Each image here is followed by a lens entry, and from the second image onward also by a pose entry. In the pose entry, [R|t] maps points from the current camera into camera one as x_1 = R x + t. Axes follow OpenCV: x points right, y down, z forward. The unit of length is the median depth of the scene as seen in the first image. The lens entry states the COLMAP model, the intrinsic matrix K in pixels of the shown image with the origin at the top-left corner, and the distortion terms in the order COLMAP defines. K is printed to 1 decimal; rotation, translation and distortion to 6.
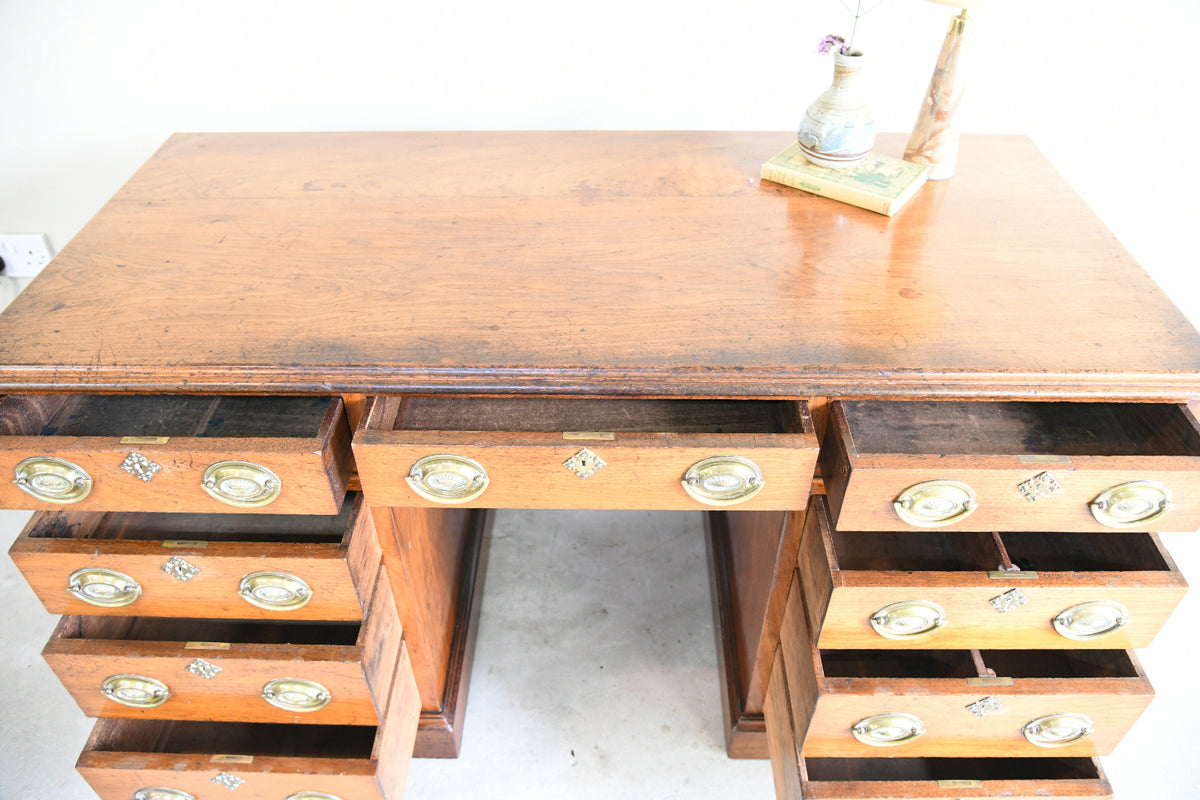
lens RADIAL K [[878.8, 0, 597.6], [0, 878.8, 411.8], [0, 0, 1]] dist [-0.049963, 0.004992]
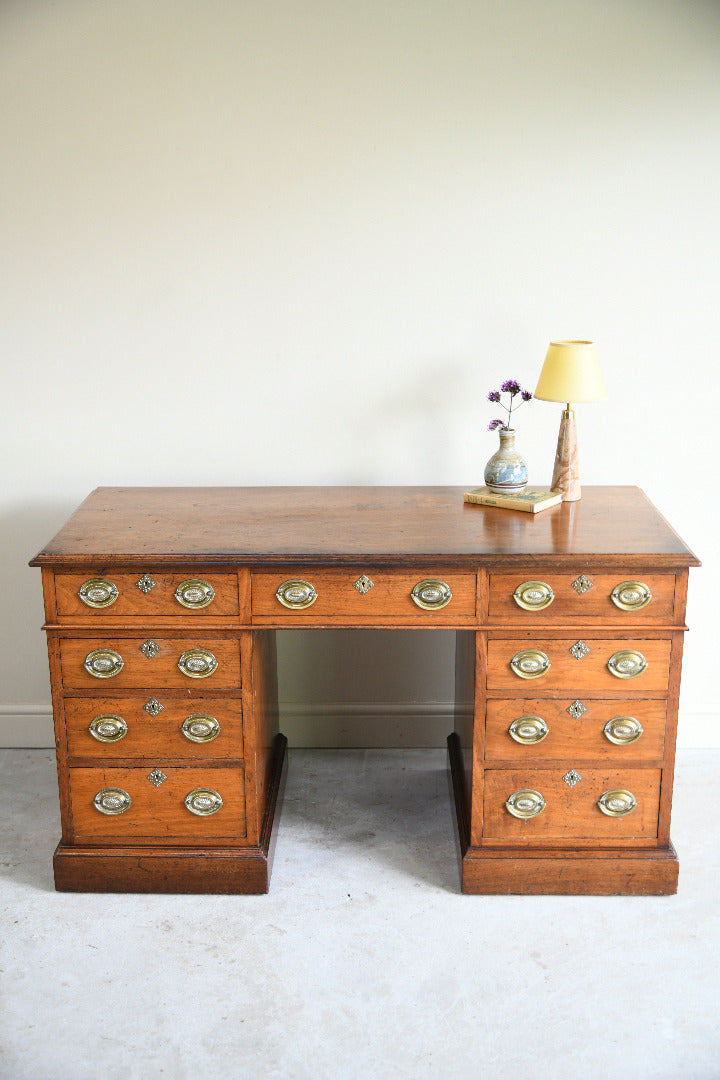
lens RADIAL K [[1430.4, 0, 352.4], [0, 1430.4, 569.3], [0, 0, 1]] dist [-0.019983, 0.000000]
pose [[0.999996, -0.001689, -0.002440, -0.022868], [0.000531, 0.910809, -0.412828, 1.018491], [0.002920, 0.412825, 0.910806, -1.499655]]
